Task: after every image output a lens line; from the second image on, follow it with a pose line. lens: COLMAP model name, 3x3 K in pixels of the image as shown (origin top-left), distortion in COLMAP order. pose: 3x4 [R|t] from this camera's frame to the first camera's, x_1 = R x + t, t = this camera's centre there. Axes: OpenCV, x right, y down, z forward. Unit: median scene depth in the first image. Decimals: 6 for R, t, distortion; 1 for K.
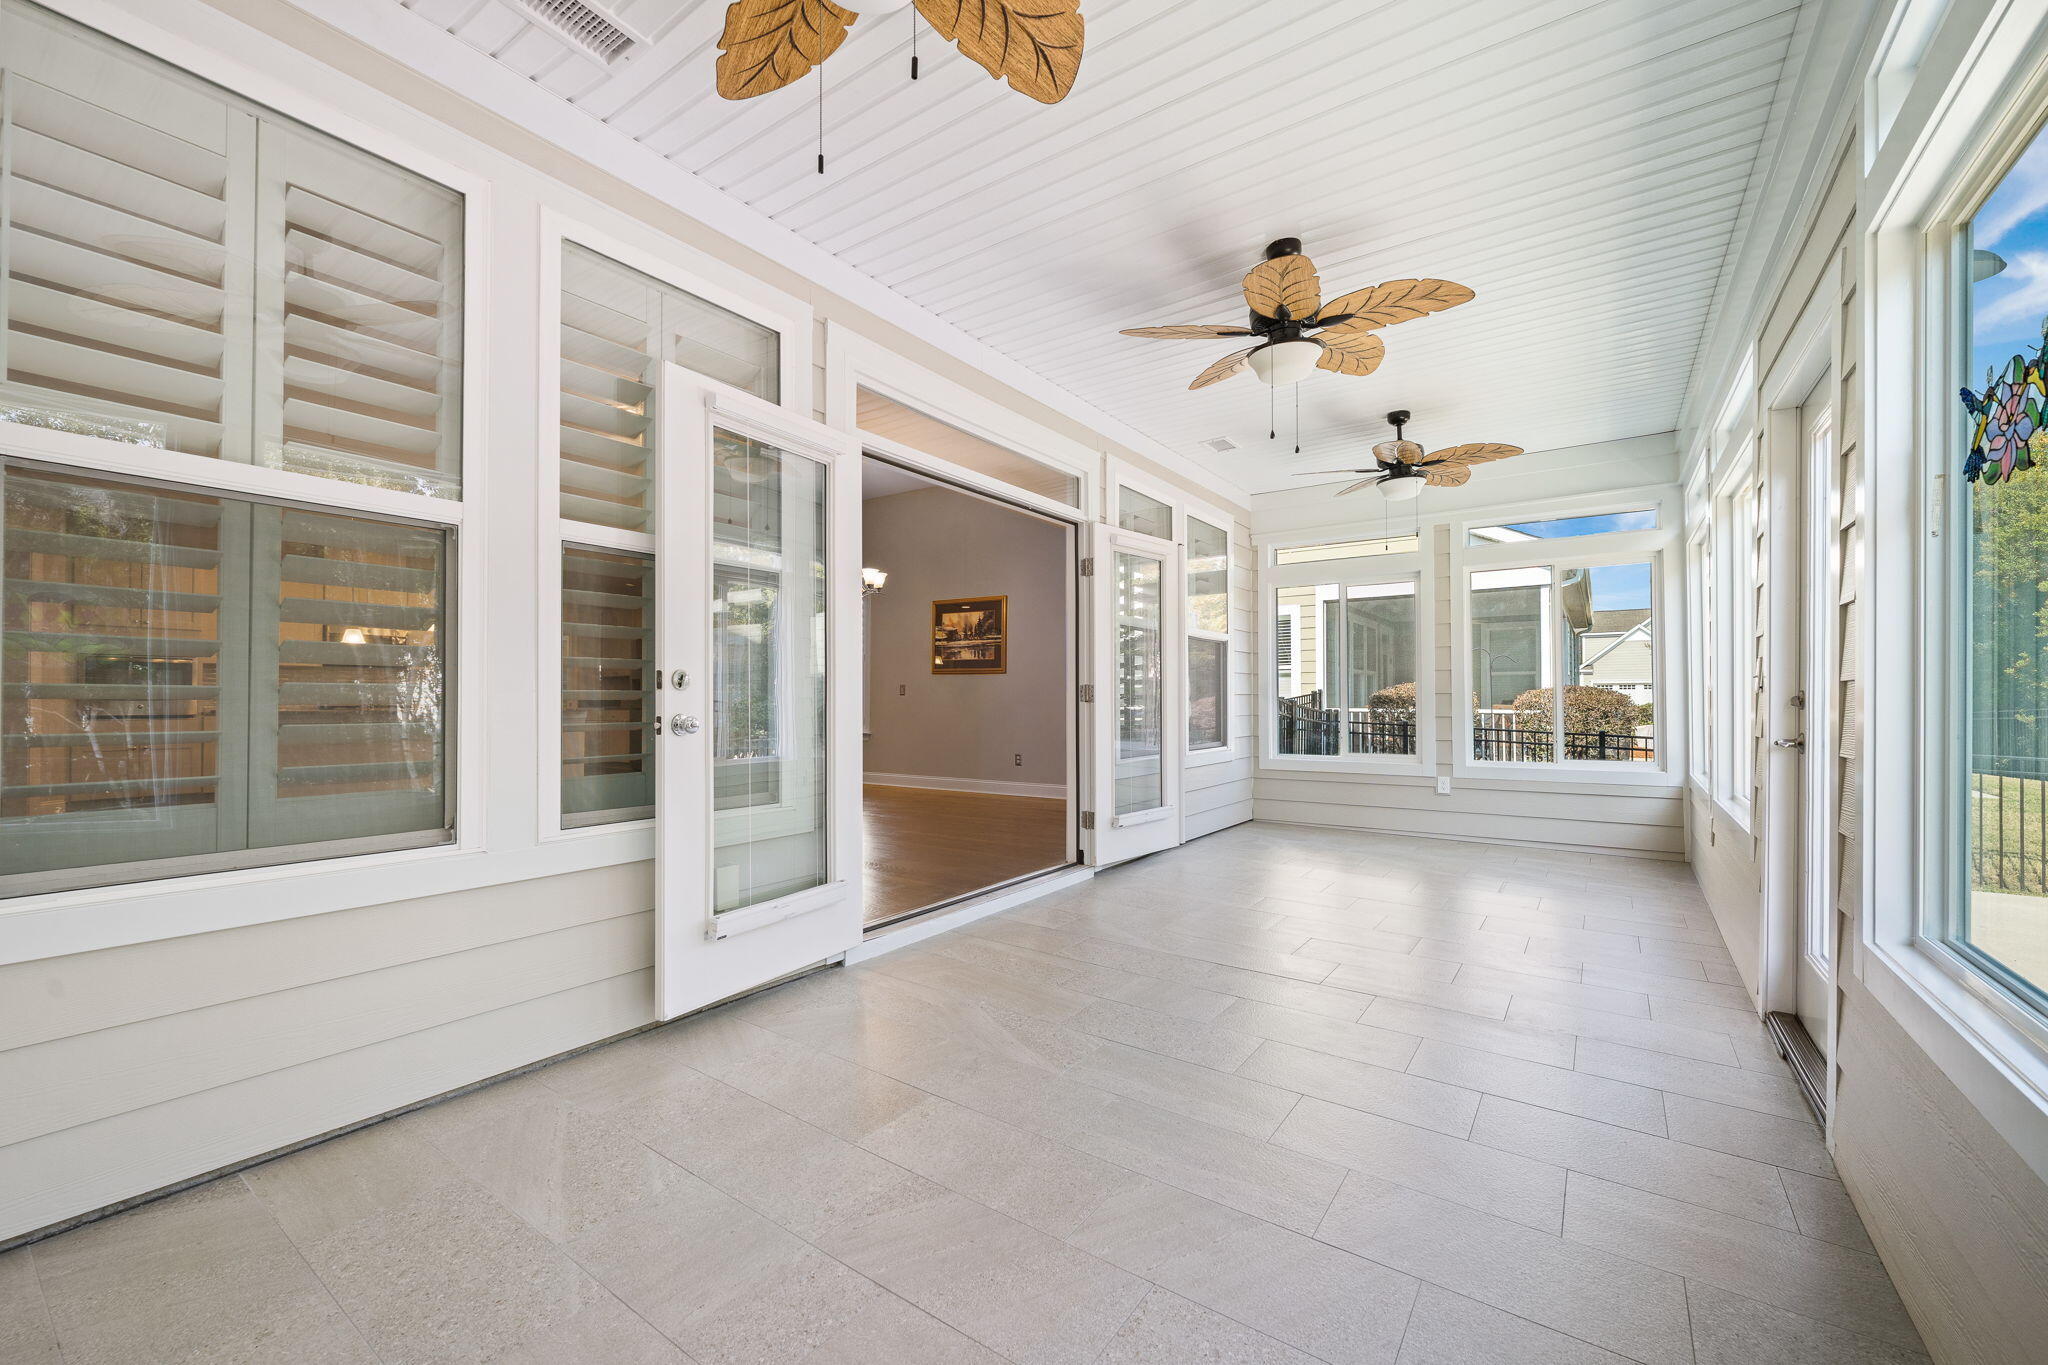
lens RADIAL K [[839.5, 0, 1020.0], [0, 839.5, 699.8], [0, 0, 1]] dist [0.004688, -0.001588]
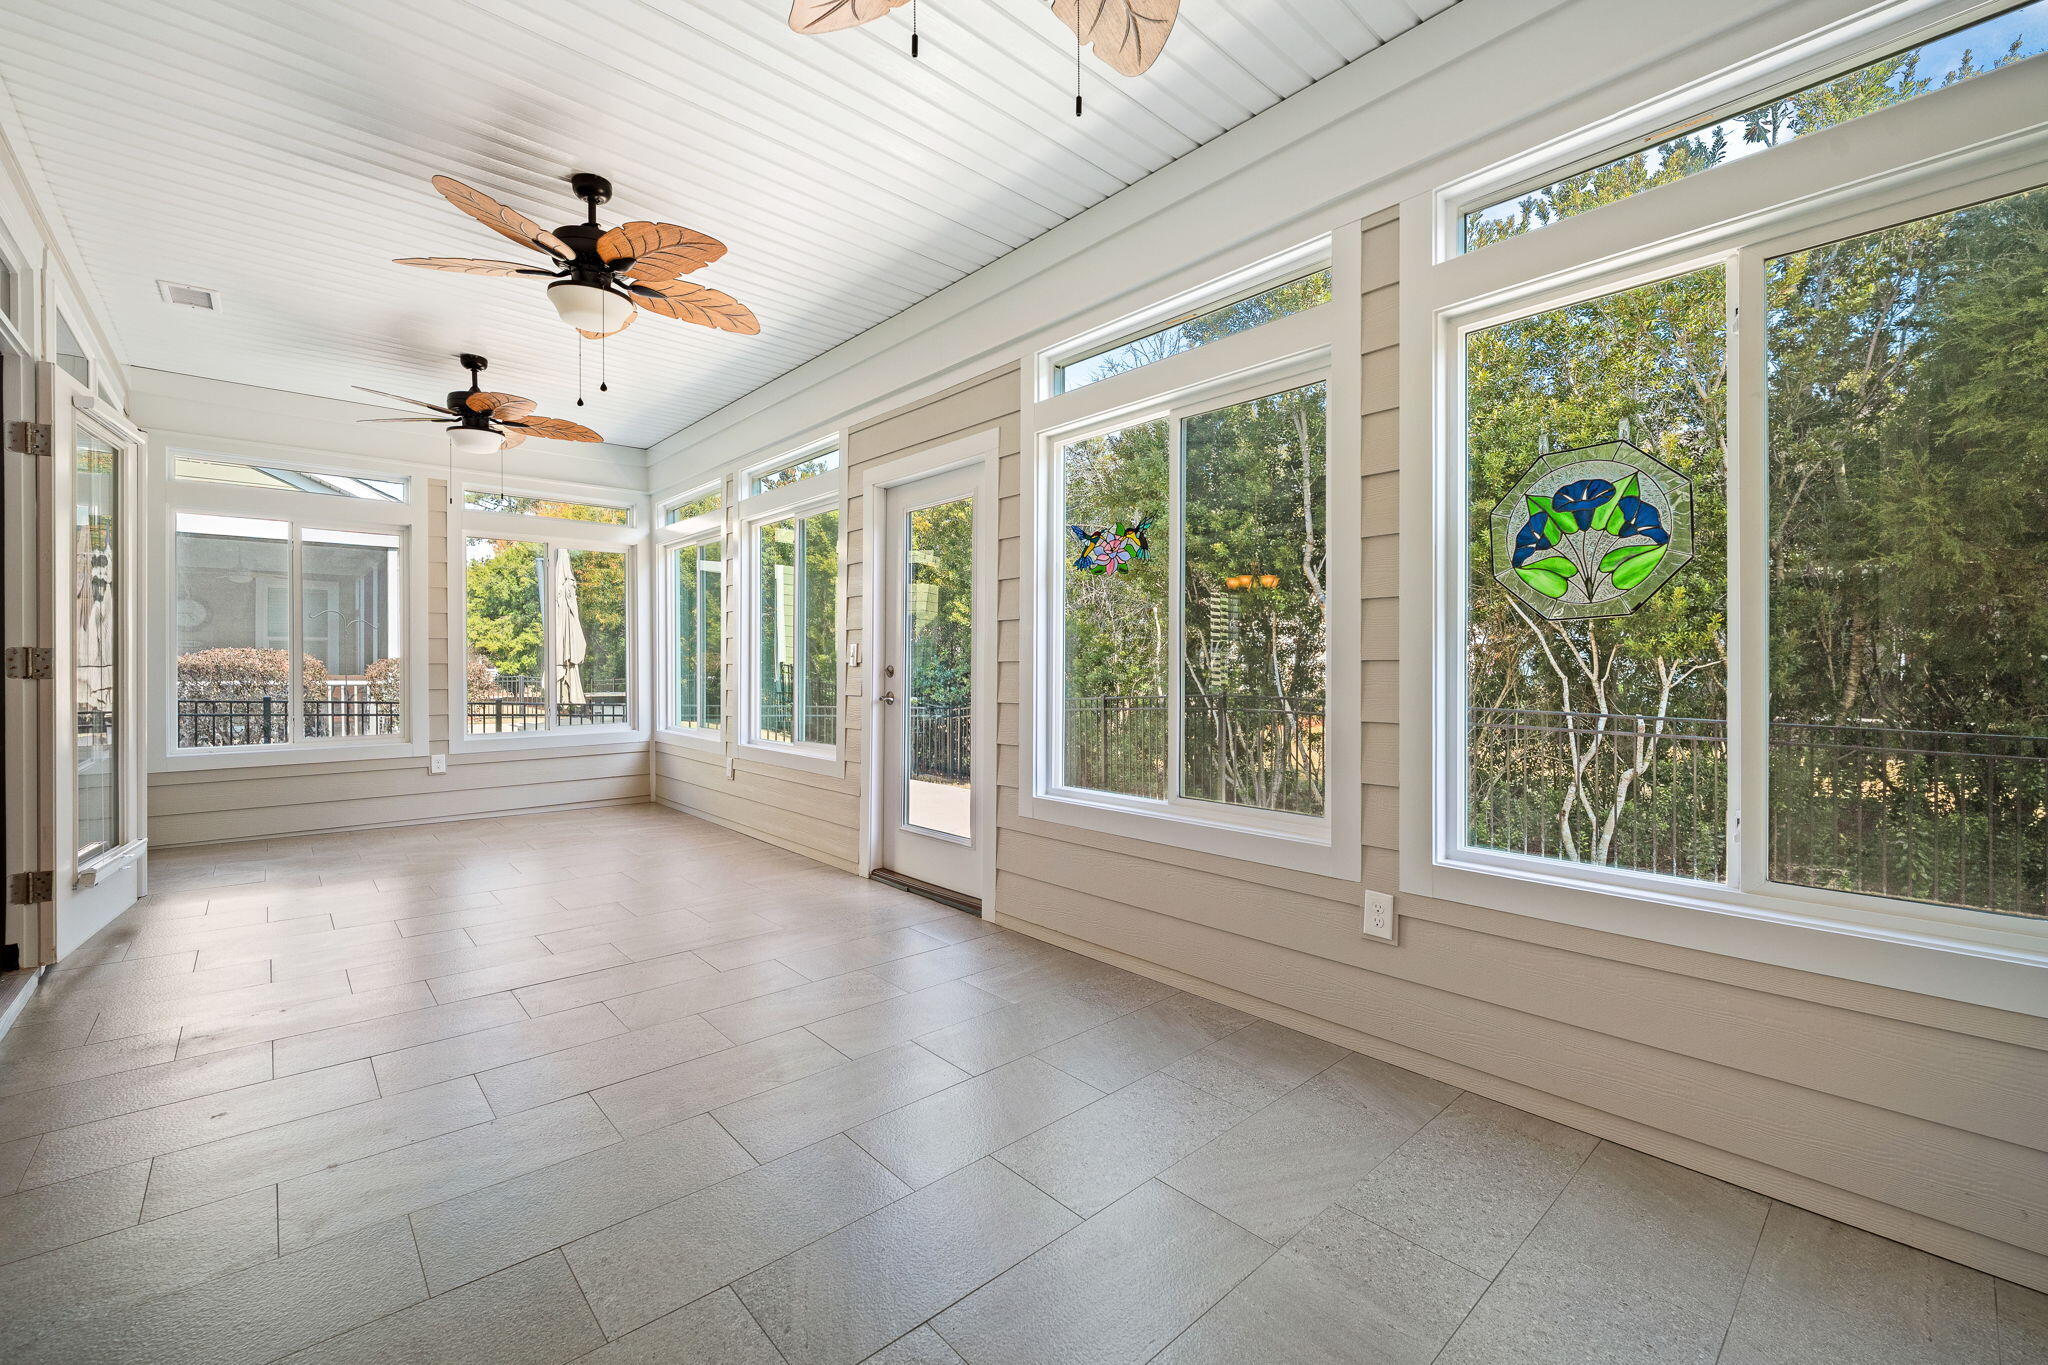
lens RADIAL K [[839.5, 0, 1031.9], [0, 839.5, 666.4], [0, 0, 1]] dist [0.004688, -0.001588]
pose [[0.211860, 0.002769, 0.977296, -0.256155], [-0.000656, 0.999996, -0.002692, -0.002434], [-0.977300, -0.000071, 0.211861, 0.173790]]
